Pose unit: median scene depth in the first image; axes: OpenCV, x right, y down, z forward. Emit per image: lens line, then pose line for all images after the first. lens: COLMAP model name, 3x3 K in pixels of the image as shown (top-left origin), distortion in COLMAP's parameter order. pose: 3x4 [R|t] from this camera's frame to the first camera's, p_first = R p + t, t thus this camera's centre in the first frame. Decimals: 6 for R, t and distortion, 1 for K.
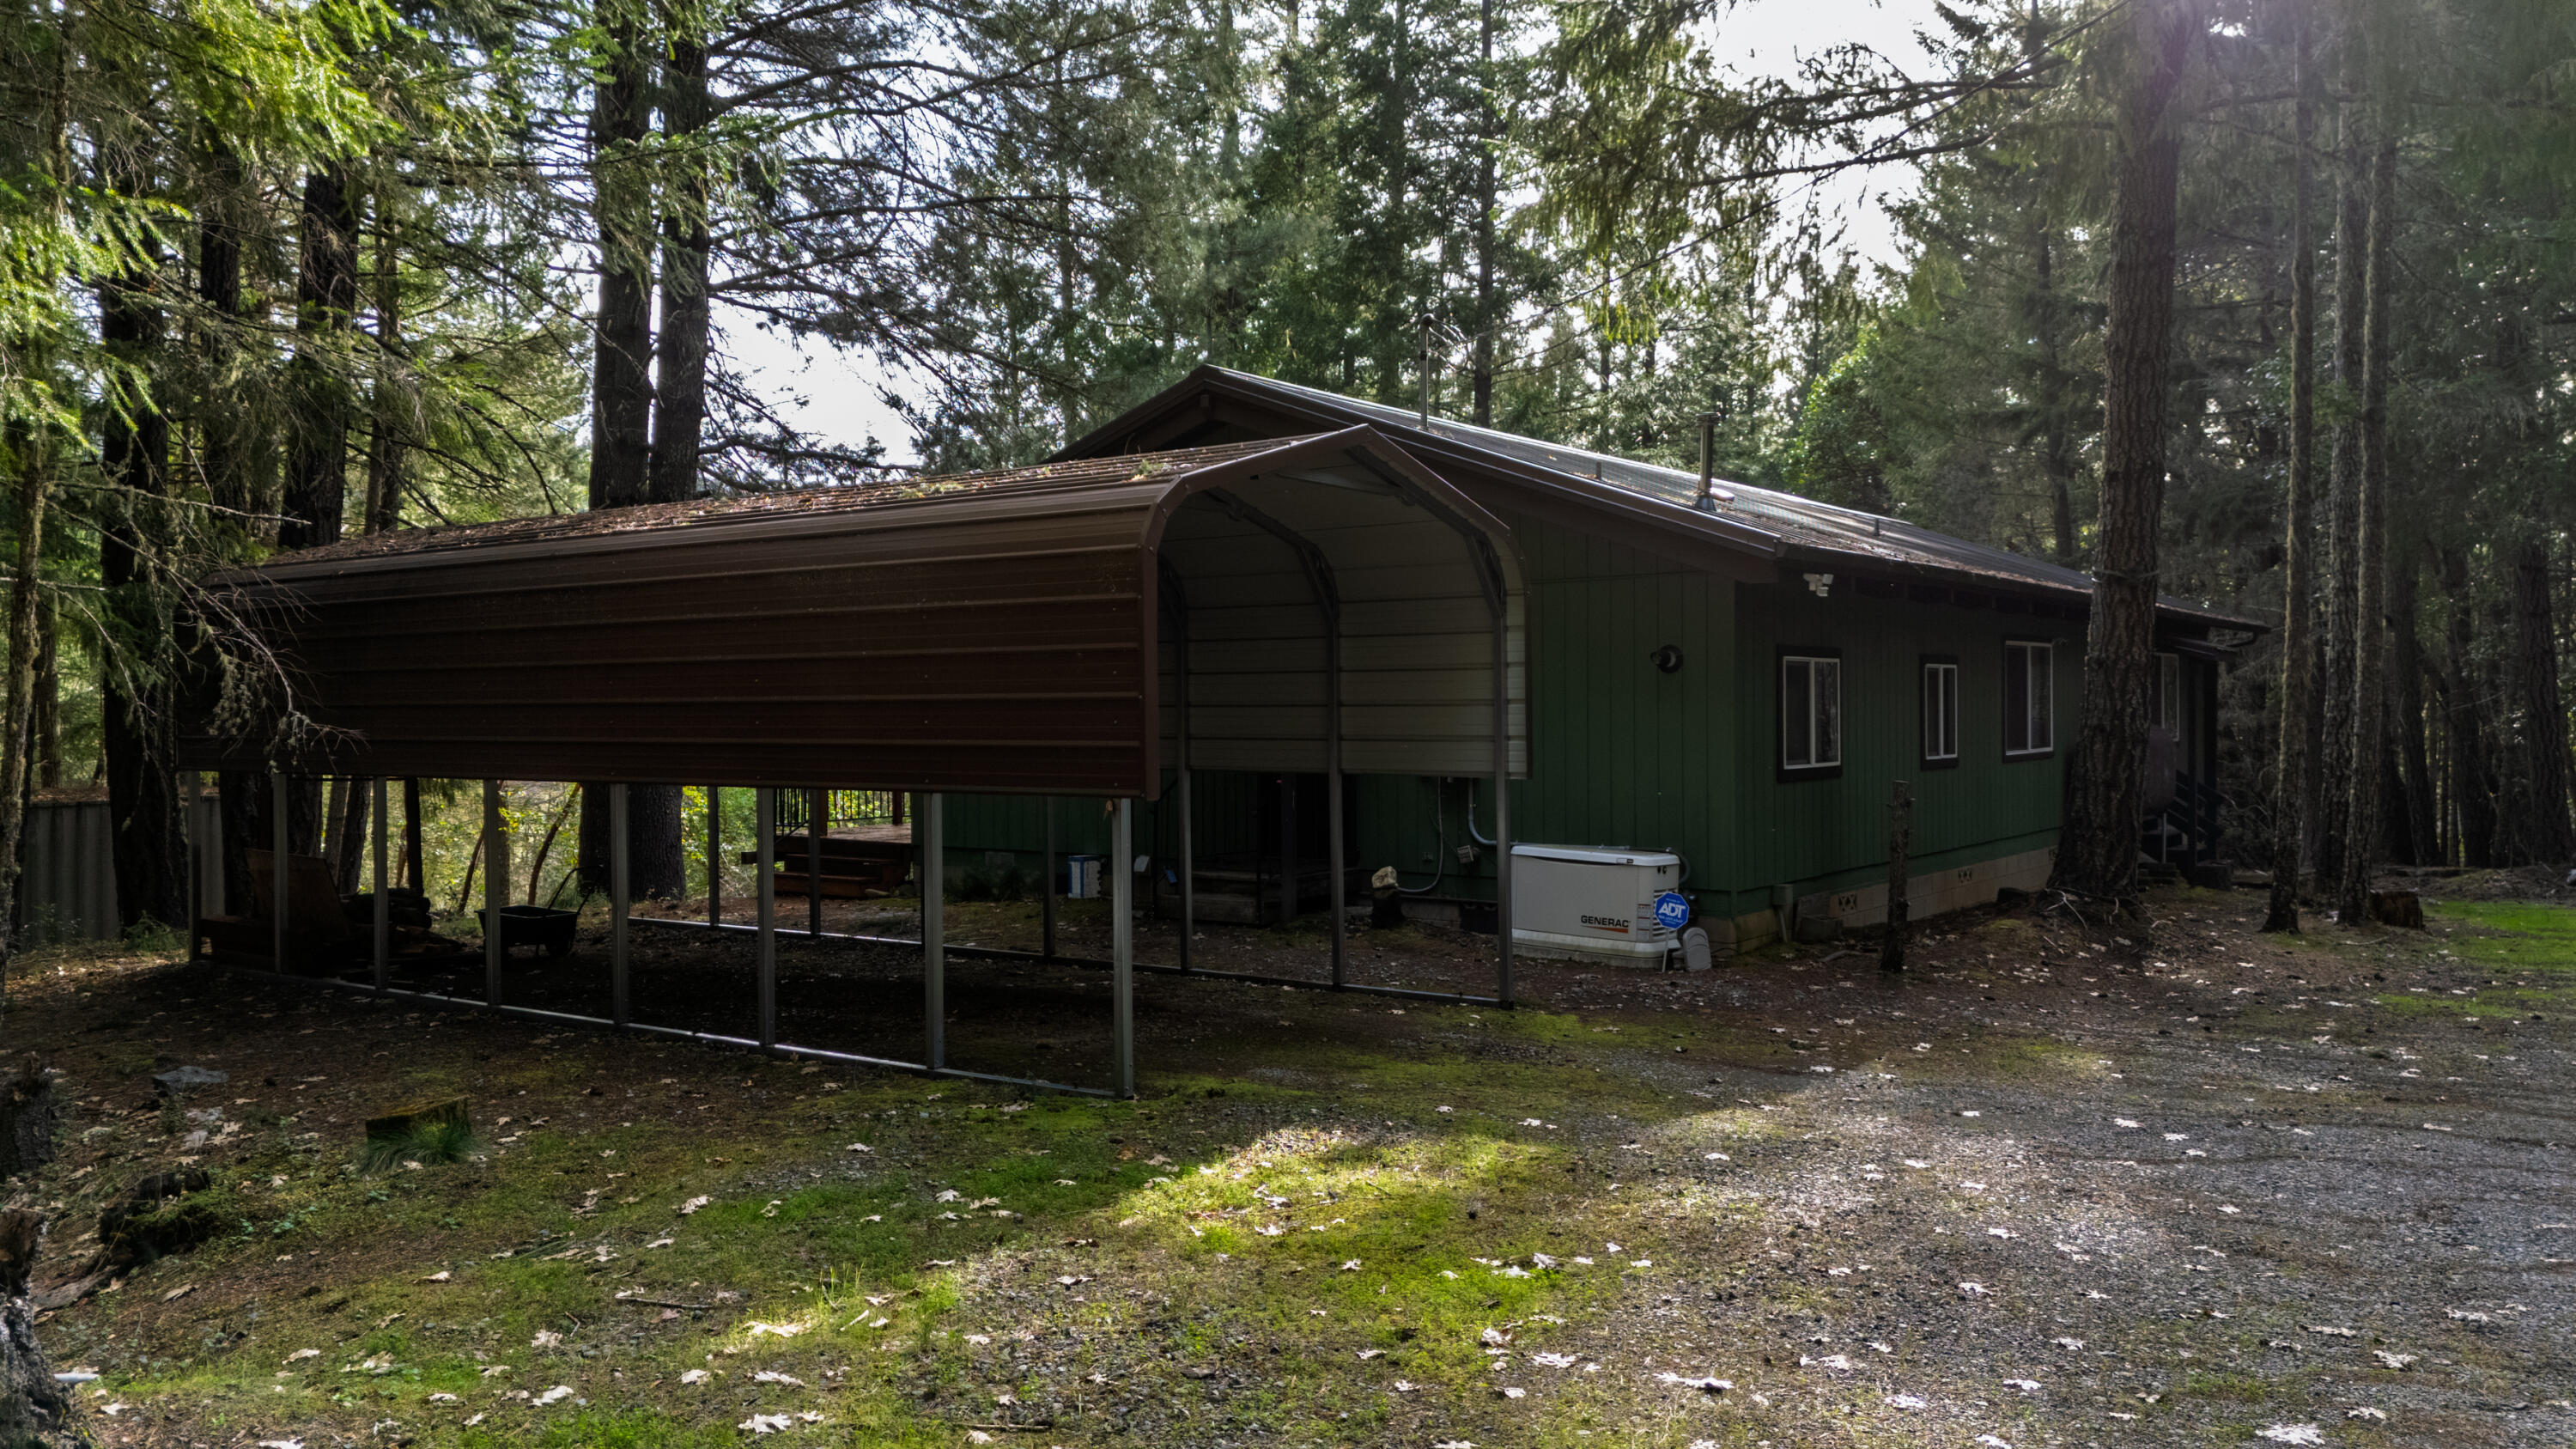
lens RADIAL K [[1873.3, 0, 1291.2], [0, 1873.3, 722.4], [0, 0, 1]] dist [0.065319, -0.058317]
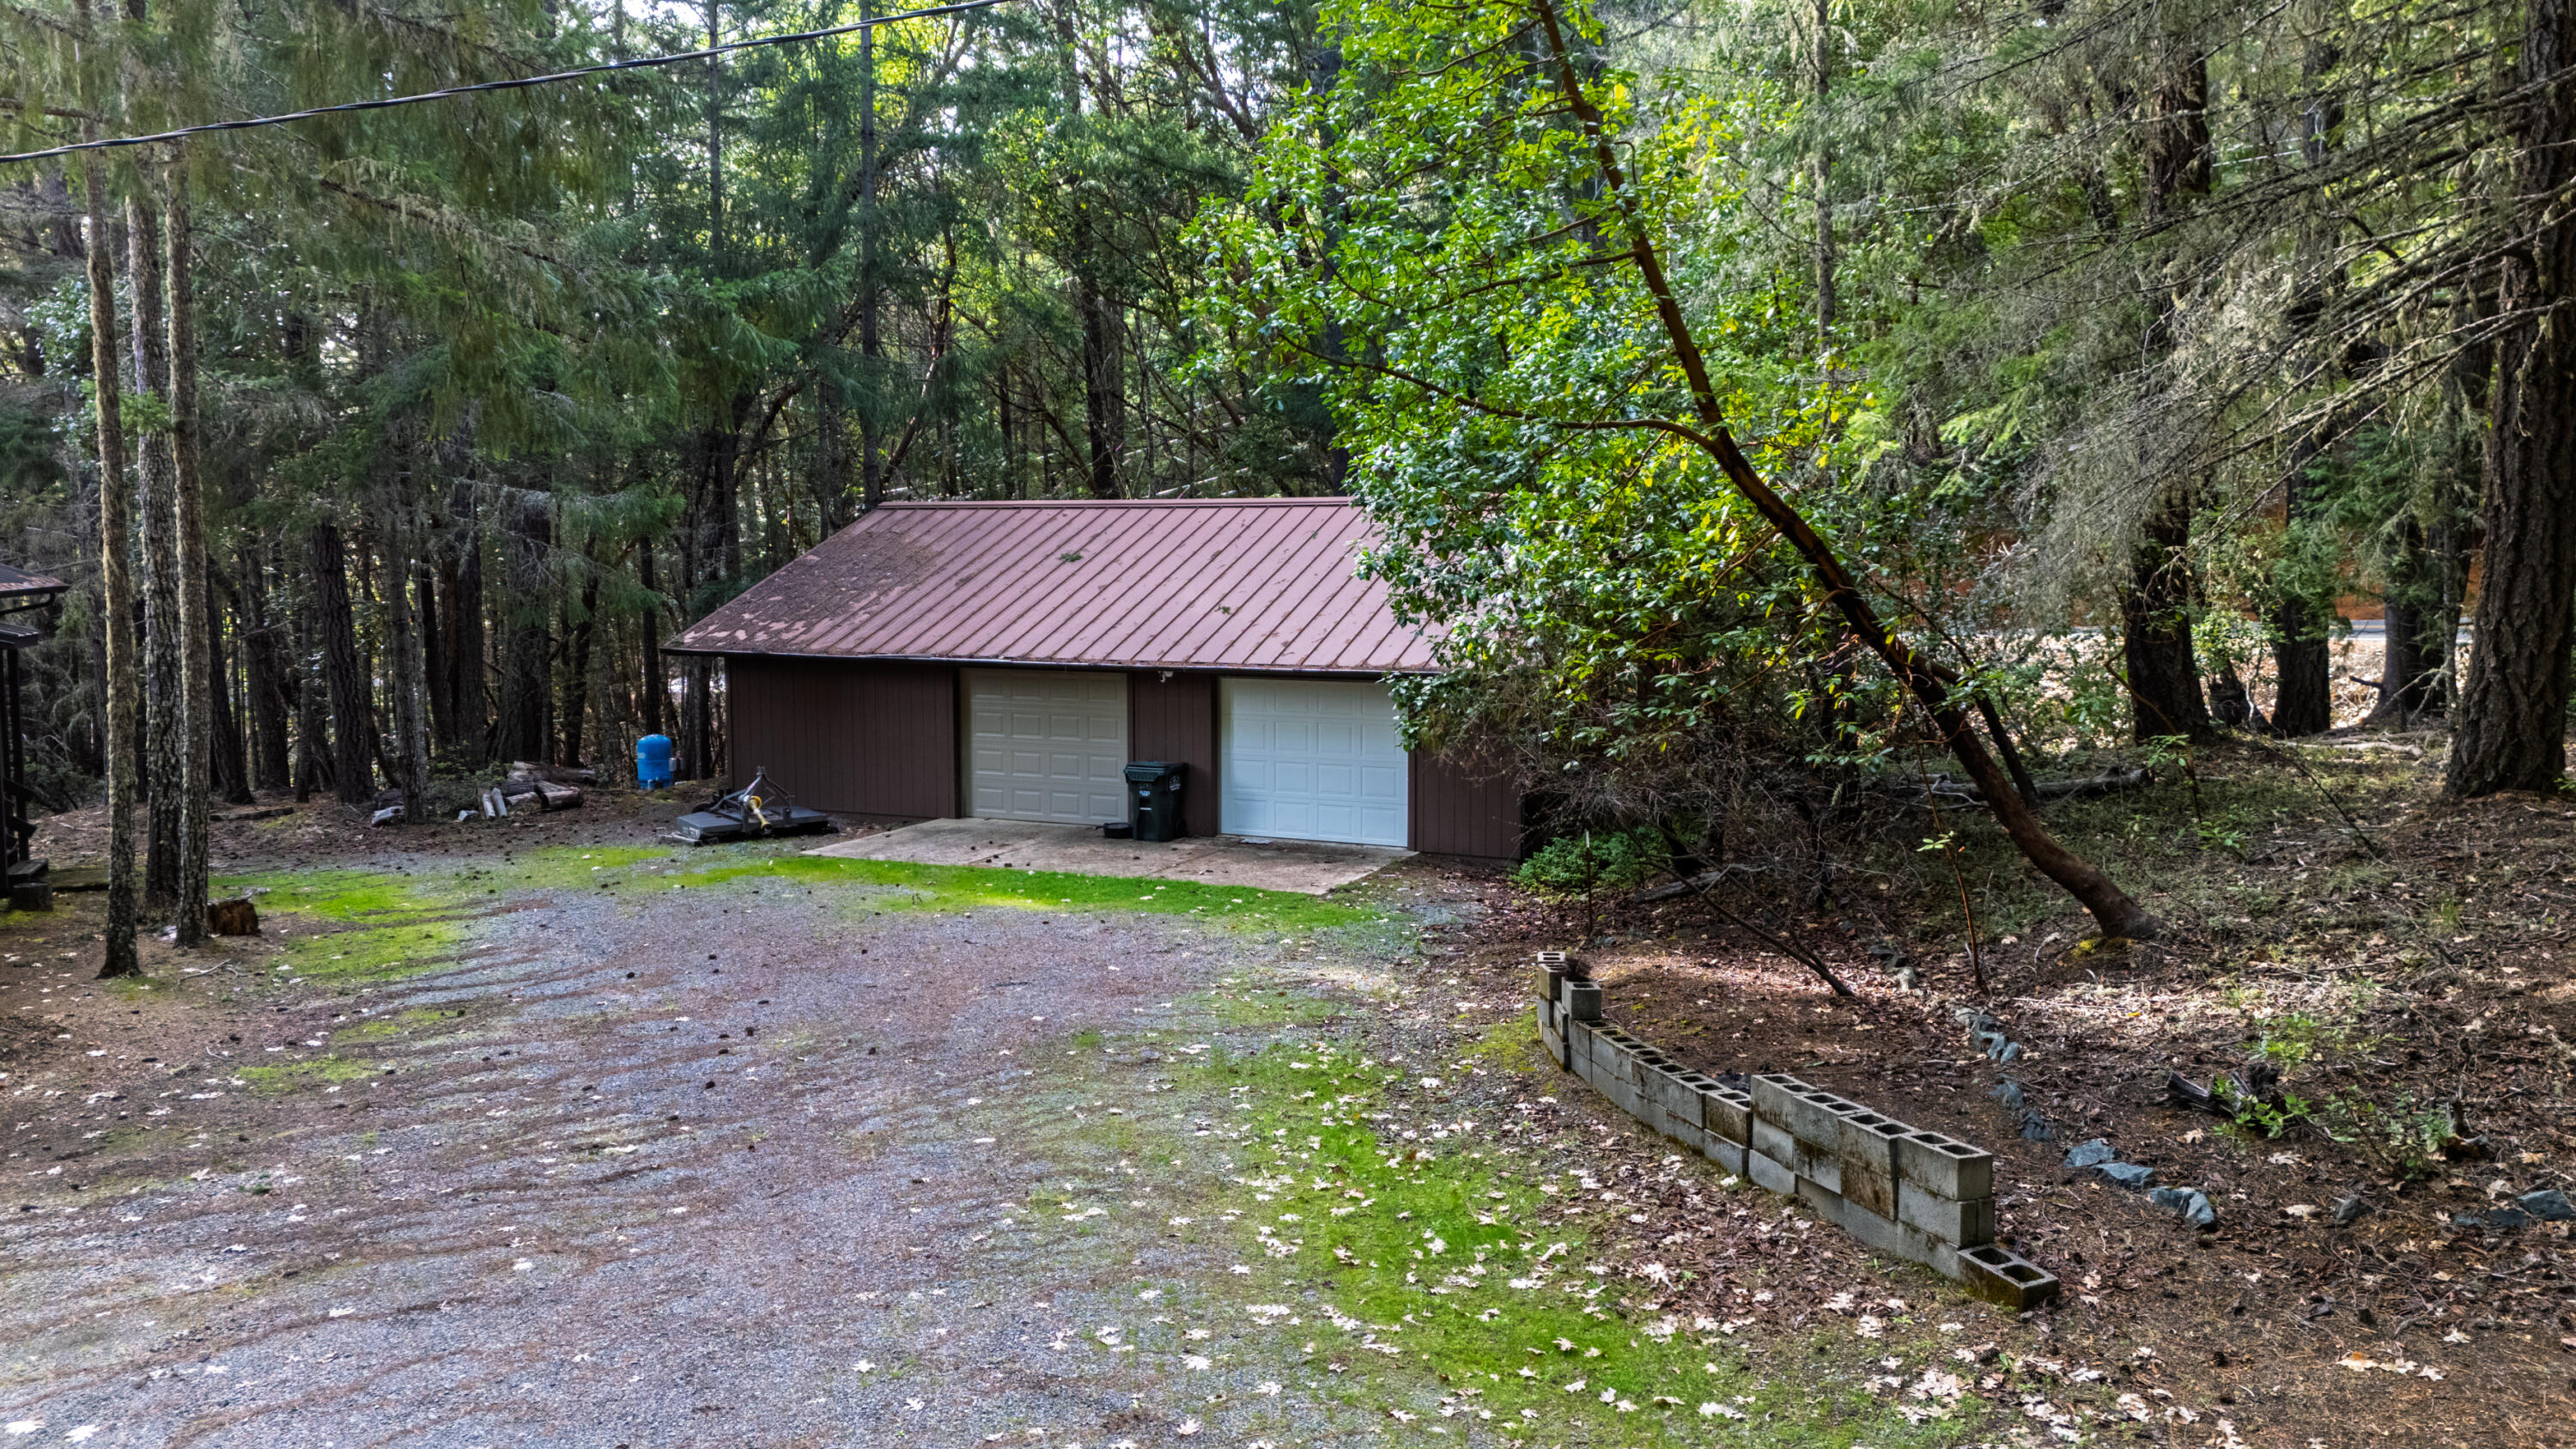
lens RADIAL K [[1873.3, 0, 1276.3], [0, 1873.3, 726.9], [0, 0, 1]] dist [0.065319, -0.058317]
pose [[0.496166, -0.077755, 0.864739, -0.011626], [0.006344, 0.996280, 0.085942, -0.137906], [-0.868205, -0.037155, 0.494813, 0.042108]]
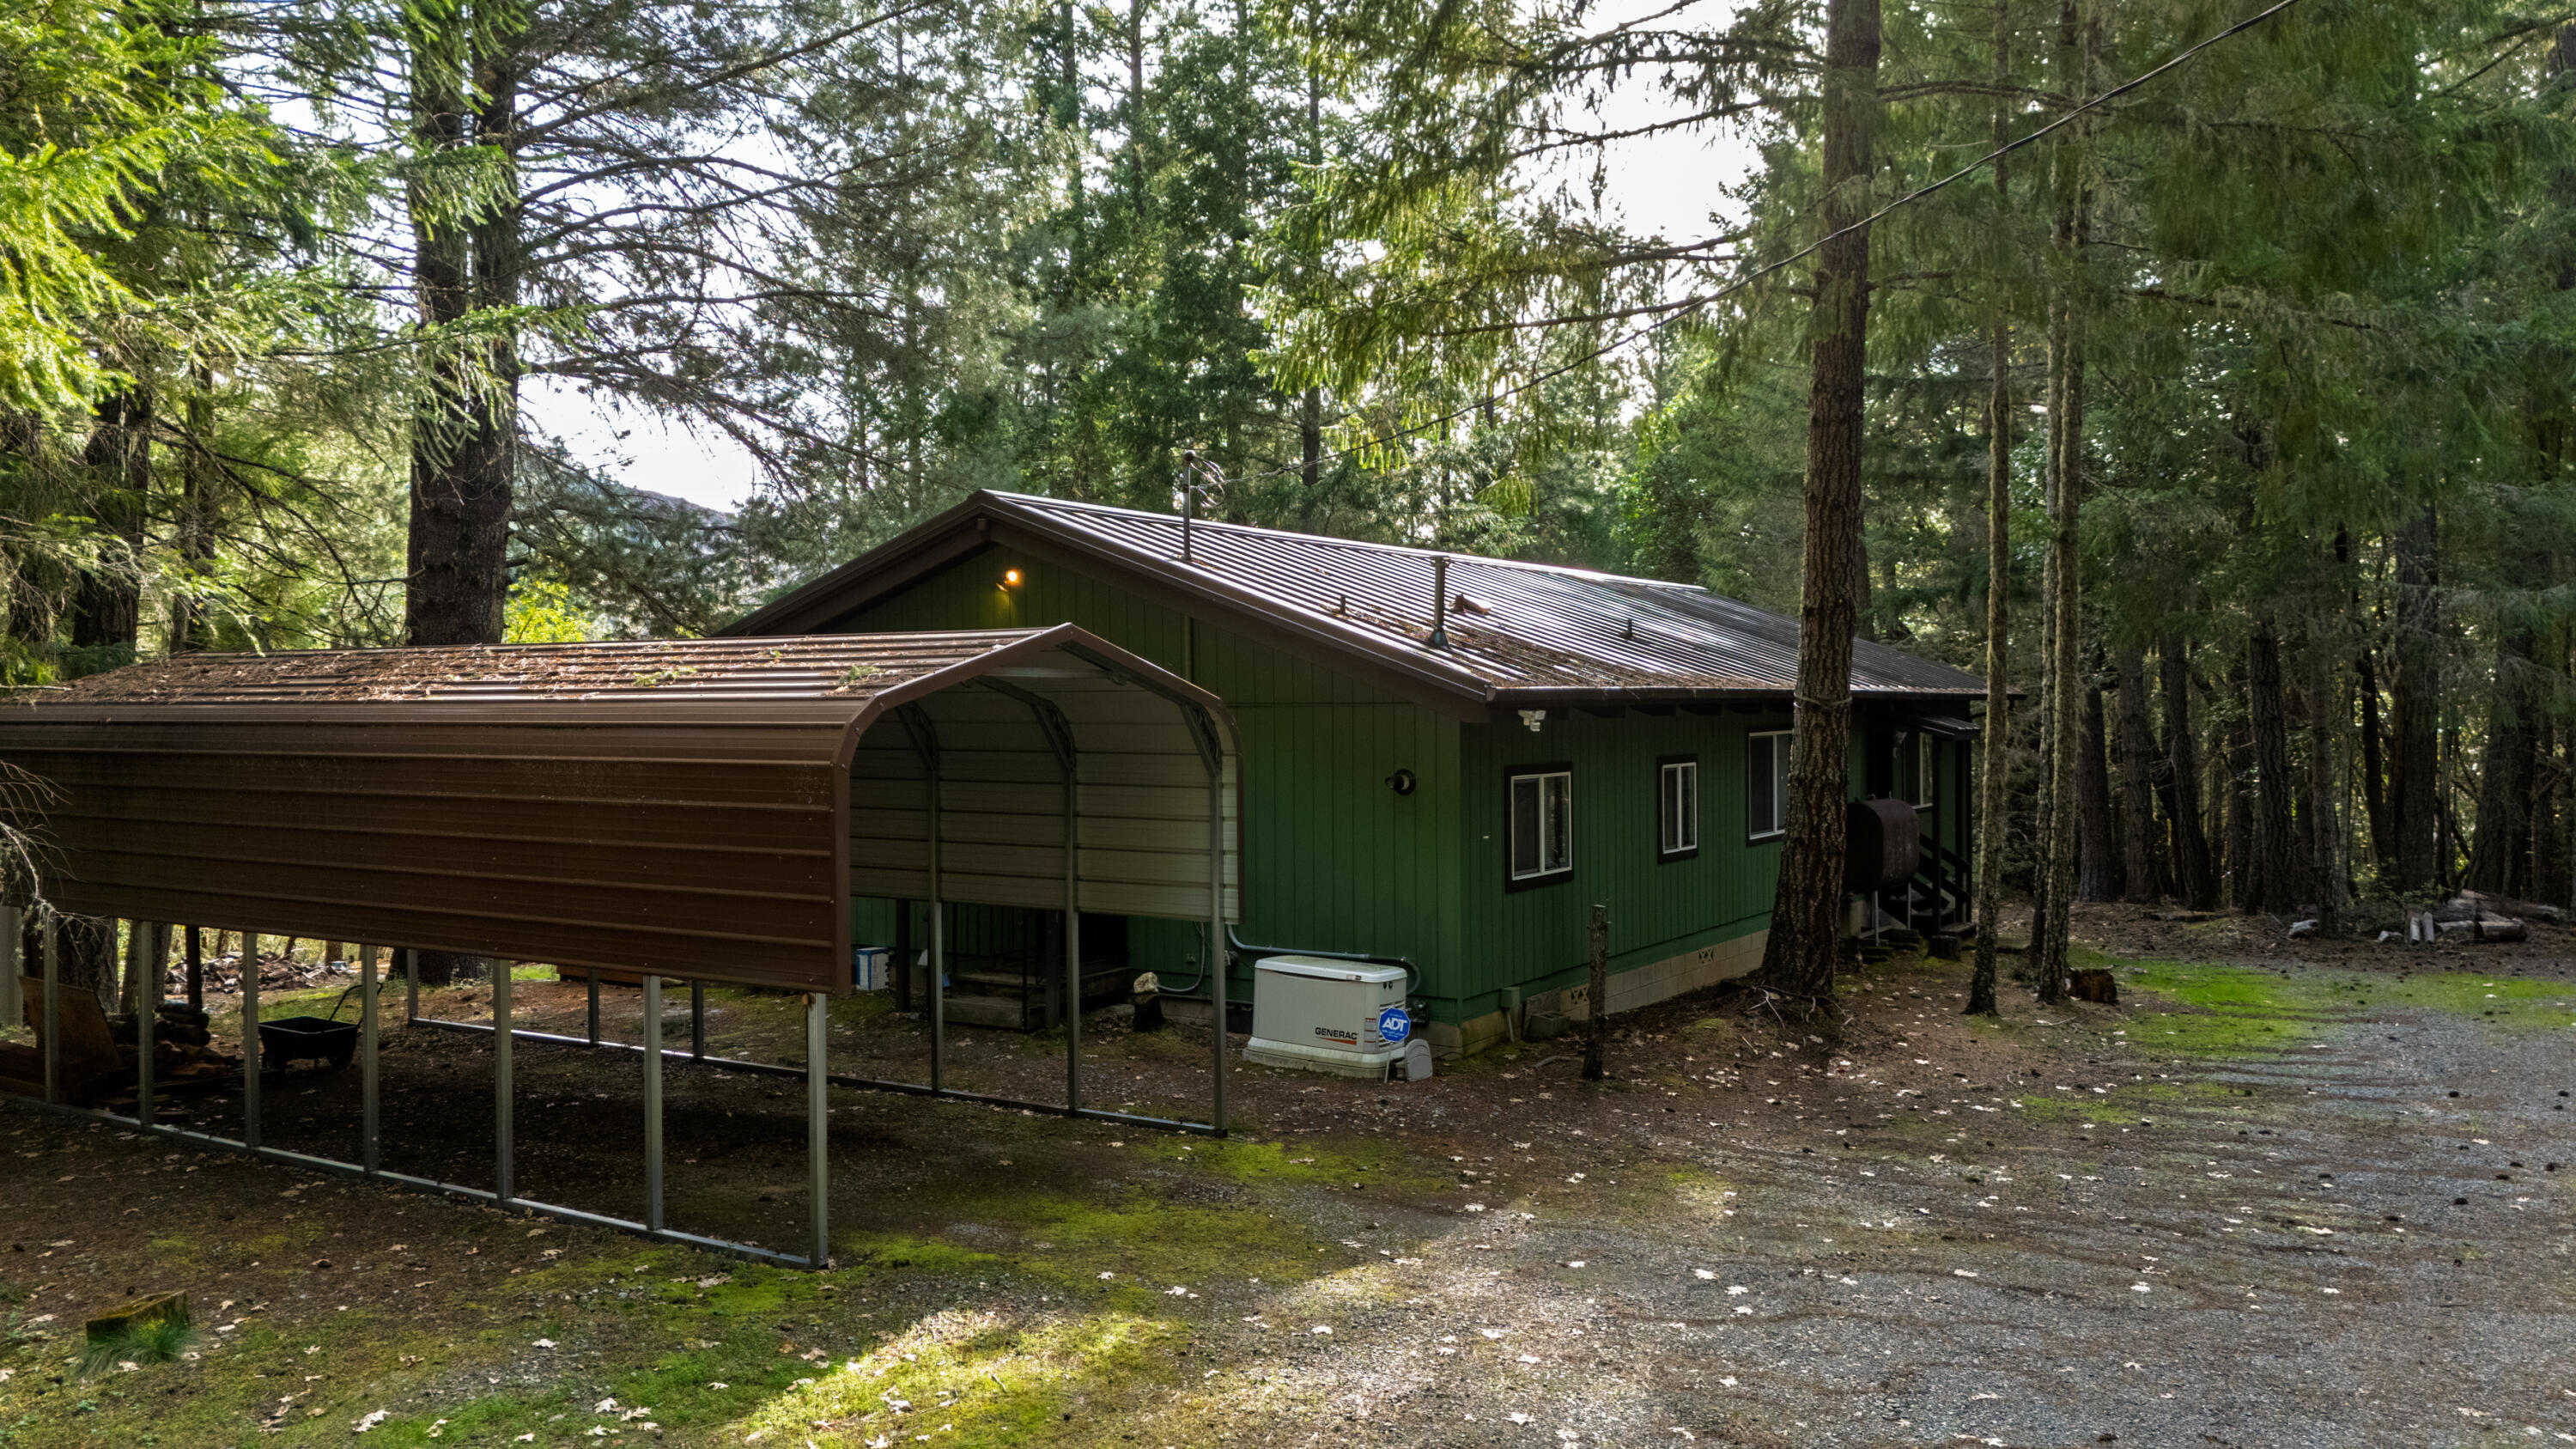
lens RADIAL K [[1873.3, 0, 1291.2], [0, 1873.3, 716.9], [0, 0, 1]] dist [0.065319, -0.058317]
pose [[0.998080, -0.000009, 0.061935, 0.088717], [-0.000043, 1.000000, 0.000845, -0.091266], [-0.061935, -0.000847, 0.998080, -0.087418]]
